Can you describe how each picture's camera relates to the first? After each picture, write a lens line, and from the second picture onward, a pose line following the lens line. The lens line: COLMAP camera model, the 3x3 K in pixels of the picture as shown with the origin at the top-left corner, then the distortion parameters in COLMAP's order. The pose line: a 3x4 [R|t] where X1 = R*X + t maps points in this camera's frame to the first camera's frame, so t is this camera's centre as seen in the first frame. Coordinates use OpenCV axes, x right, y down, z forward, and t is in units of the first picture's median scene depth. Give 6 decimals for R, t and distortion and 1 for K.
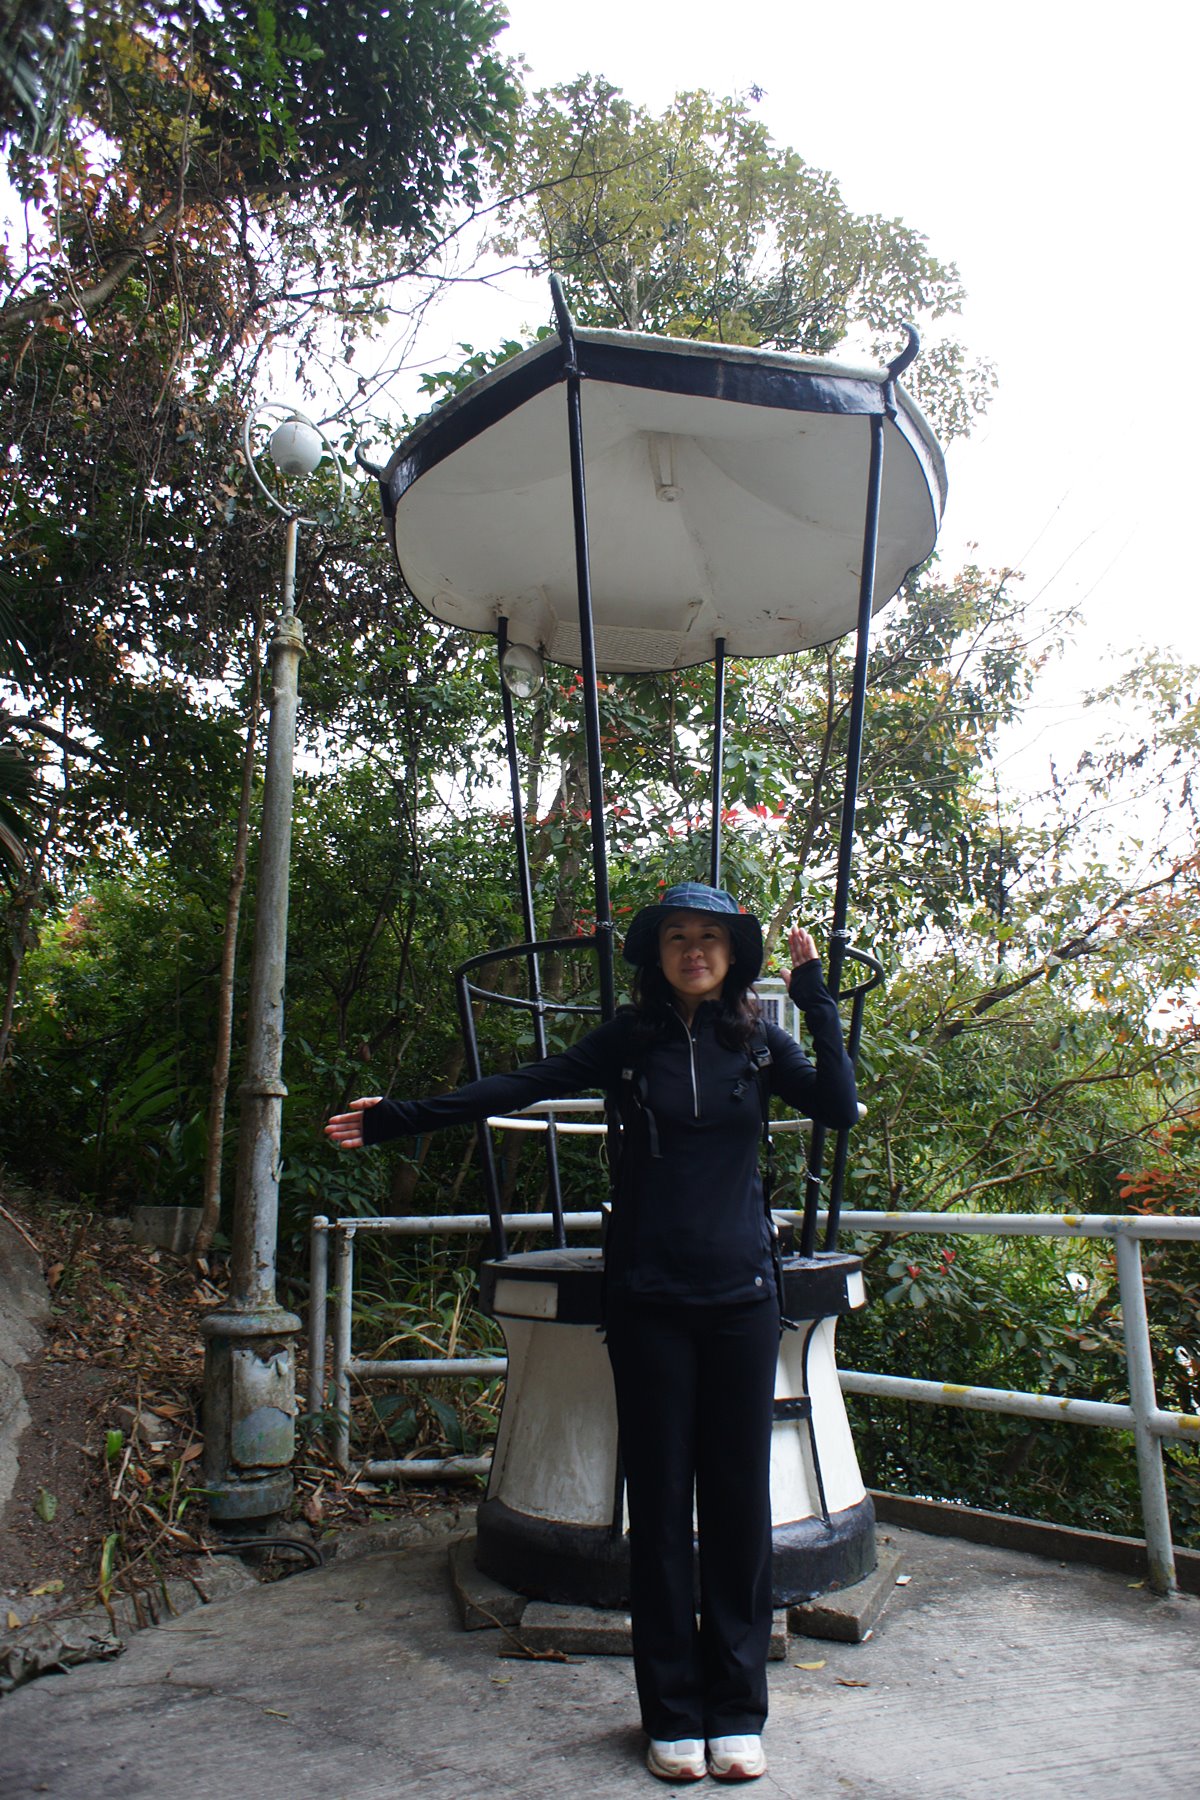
lens RADIAL K [[1233.6, 0, 602.2], [0, 1233.6, 906.3], [0, 0, 1]] dist [-0.052054, 0.083556]
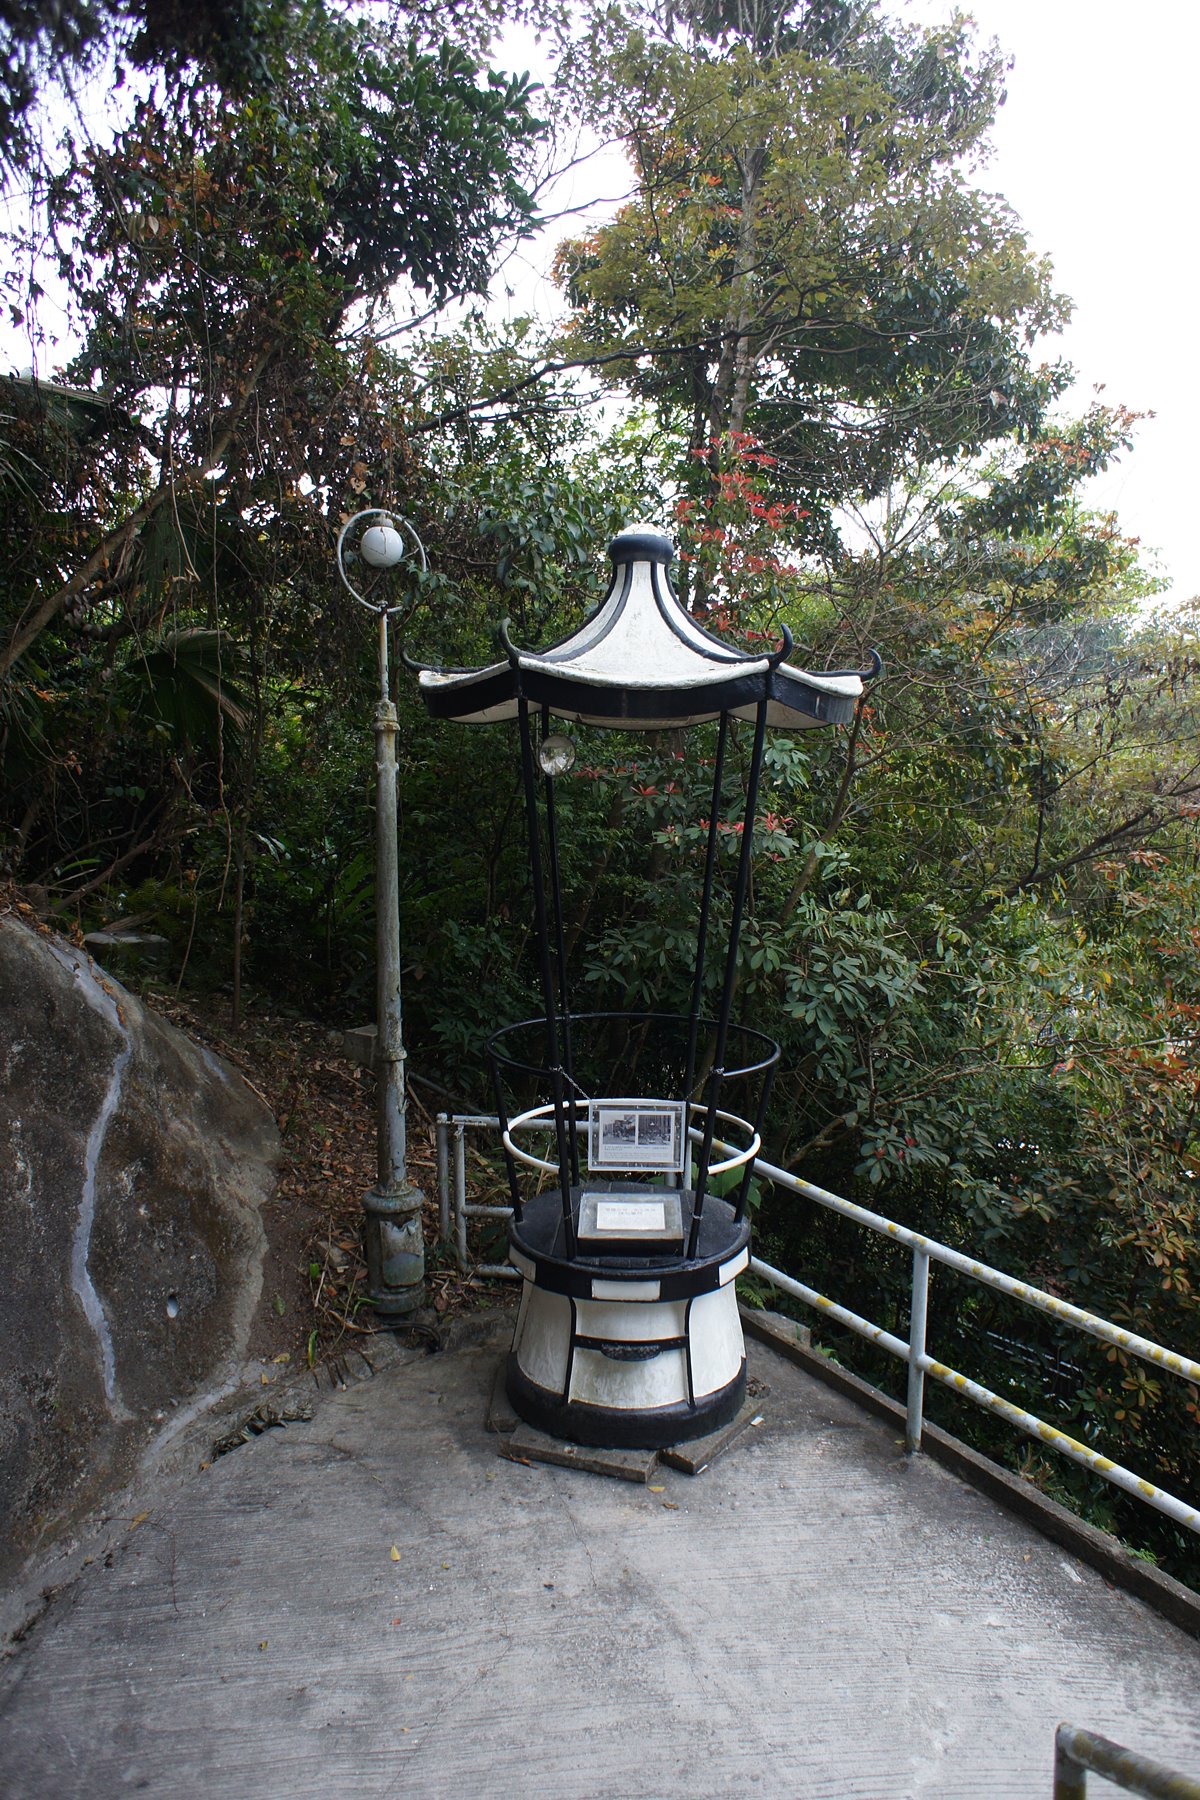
lens RADIAL K [[1233.6, 0, 594.5], [0, 1233.6, 912.2], [0, 0, 1]] dist [-0.052054, 0.083556]
pose [[0.976354, 0.042188, -0.212021, 0.269429], [0.035348, 0.936416, 0.349107, -0.515761], [0.213268, -0.348347, 0.912782, -0.240595]]
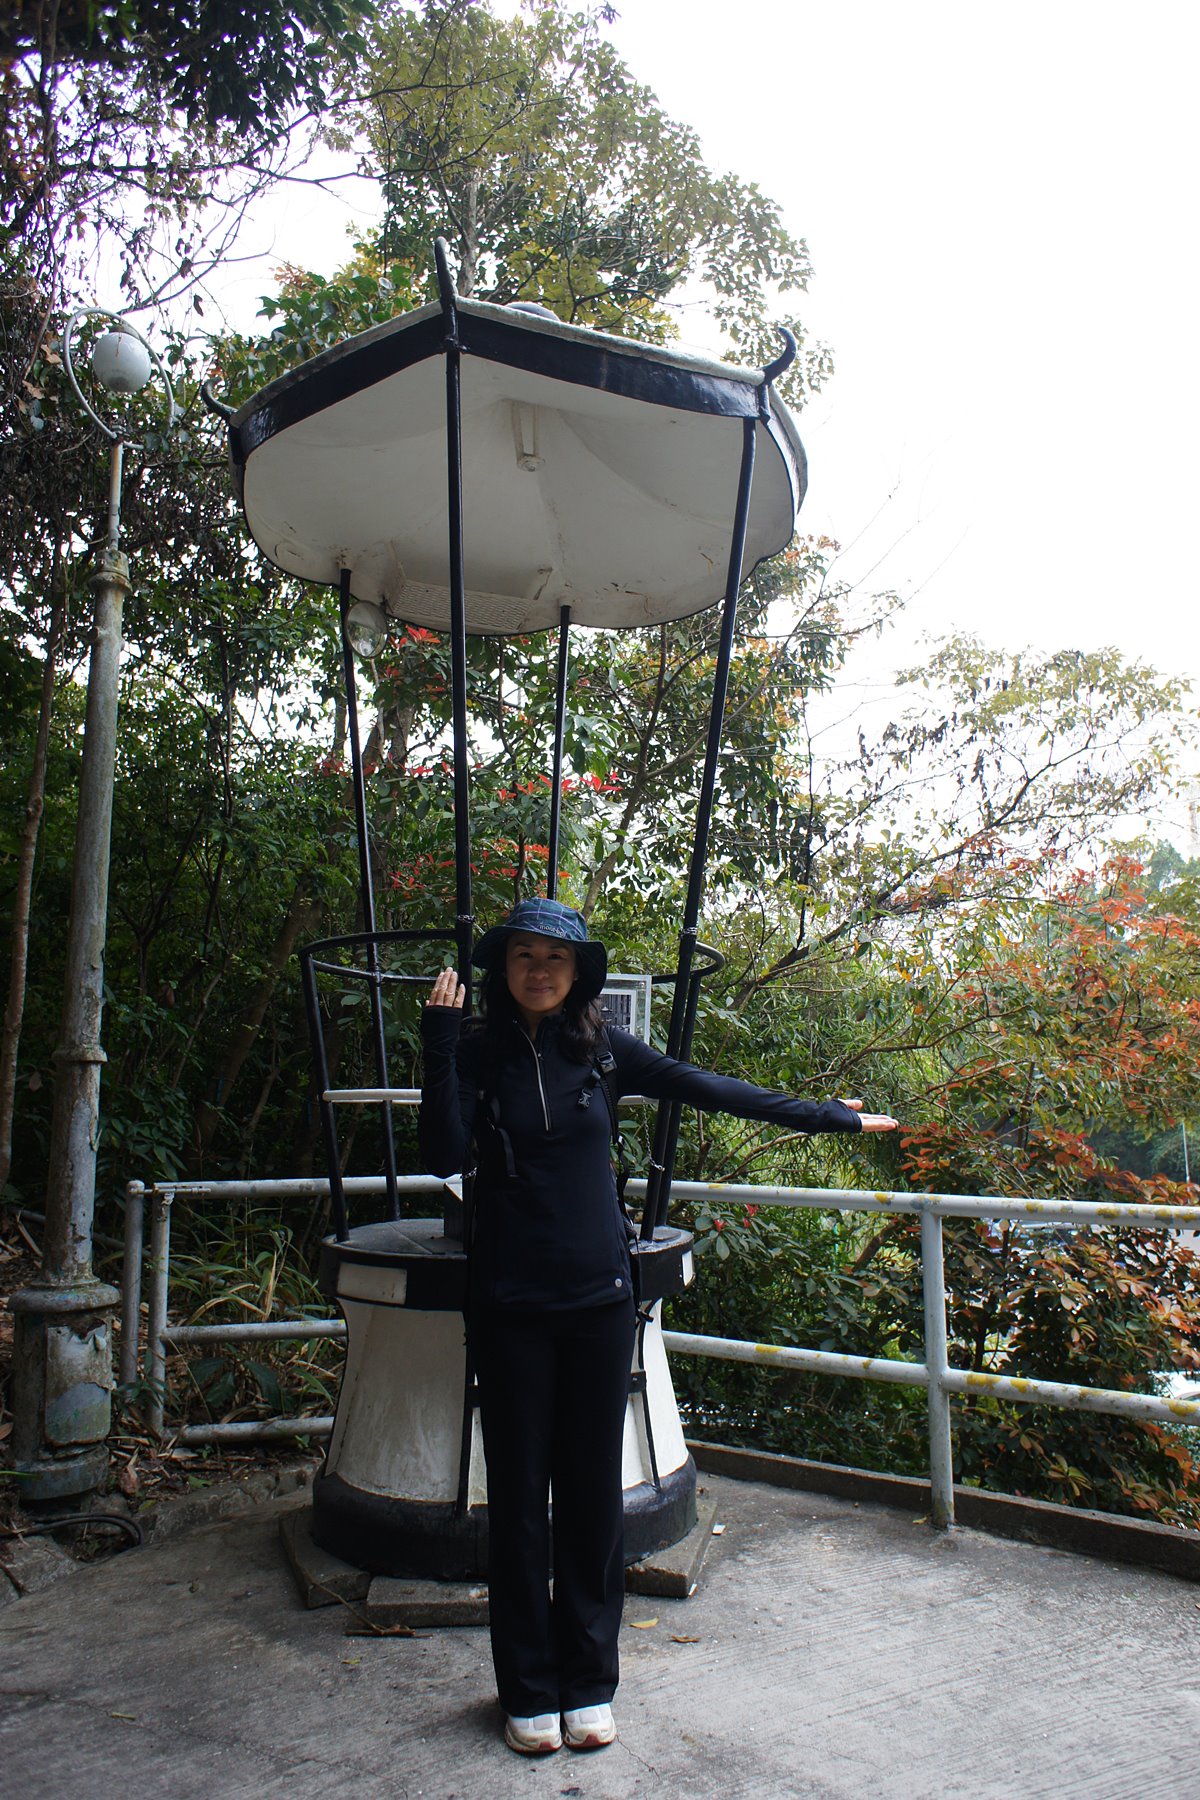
lens RADIAL K [[1233.6, 0, 604.4], [0, 1233.6, 906.2], [0, 0, 1]] dist [-0.052054, 0.083556]
pose [[0.983414, 0.034046, 0.178152, -0.048284], [-0.046213, 0.996841, 0.064594, -0.046882], [-0.175390, -0.071756, 0.981881, -0.001041]]
